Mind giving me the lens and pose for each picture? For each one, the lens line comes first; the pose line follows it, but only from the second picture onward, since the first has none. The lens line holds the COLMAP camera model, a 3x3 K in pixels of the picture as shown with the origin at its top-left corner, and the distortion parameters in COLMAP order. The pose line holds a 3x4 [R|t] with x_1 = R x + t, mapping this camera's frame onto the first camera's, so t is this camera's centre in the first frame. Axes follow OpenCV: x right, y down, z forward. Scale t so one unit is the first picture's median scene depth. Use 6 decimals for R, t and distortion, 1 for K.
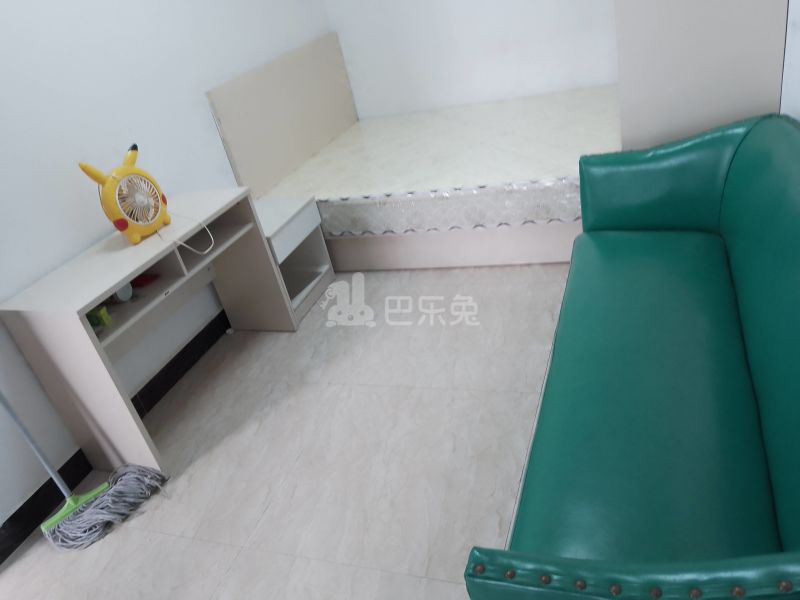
lens RADIAL K [[633.7, 0, 401.1], [0, 633.7, 283.2], [0, 0, 1]] dist [0.017543, -0.063018]
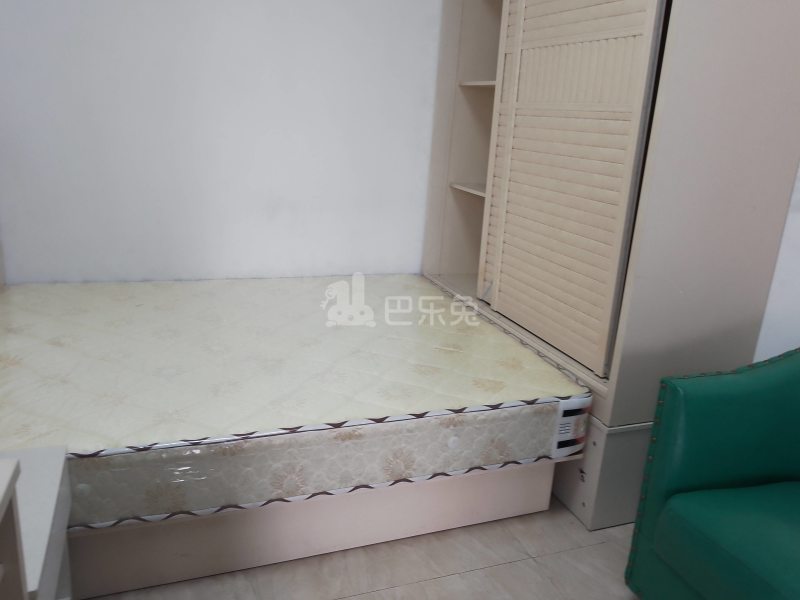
lens RADIAL K [[633.7, 0, 401.1], [0, 633.7, 283.2], [0, 0, 1]] dist [0.017543, -0.063018]
pose [[0.724024, 0.099593, 0.682547, -0.321879], [0.101341, 0.963425, -0.248077, -0.129732], [-0.682289, 0.248783, 0.687450, 0.585095]]
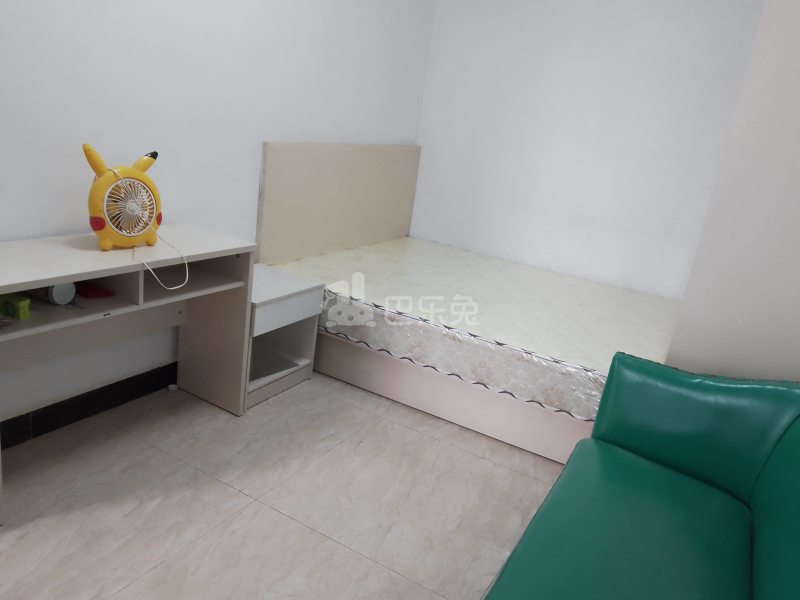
lens RADIAL K [[633.7, 0, 401.1], [0, 633.7, 283.2], [0, 0, 1]] dist [0.017543, -0.063018]
pose [[0.924441, 0.374569, -0.071460, 0.033051], [-0.381286, 0.905311, -0.187168, -0.010531], [-0.005414, 0.200273, 0.979725, 0.120291]]
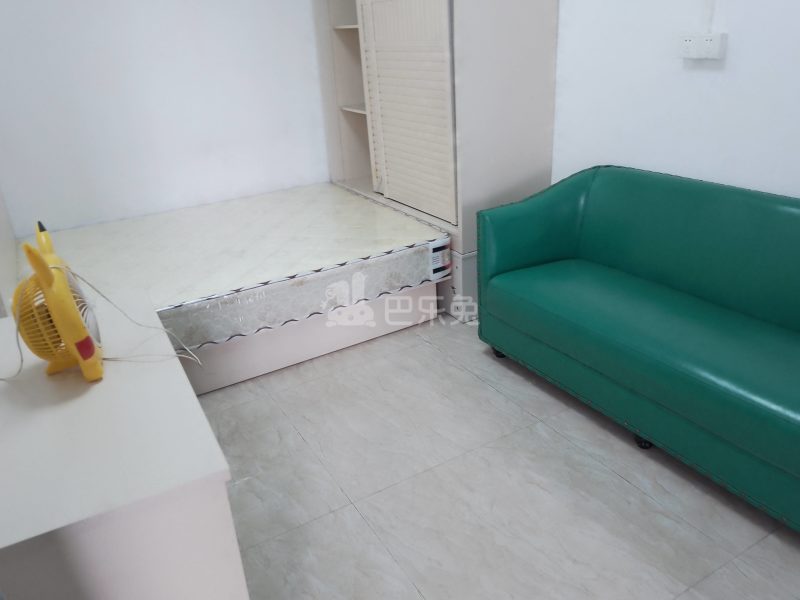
lens RADIAL K [[624.0, 0, 400.0], [0, 624.0, 300.0], [0, 0, 1]] dist [0.049613, -0.000939]
pose [[0.639034, -0.132570, 0.757668, -0.563614], [0.287295, 0.954883, -0.075234, -0.003328], [-0.713510, 0.265752, 0.648289, 0.347186]]
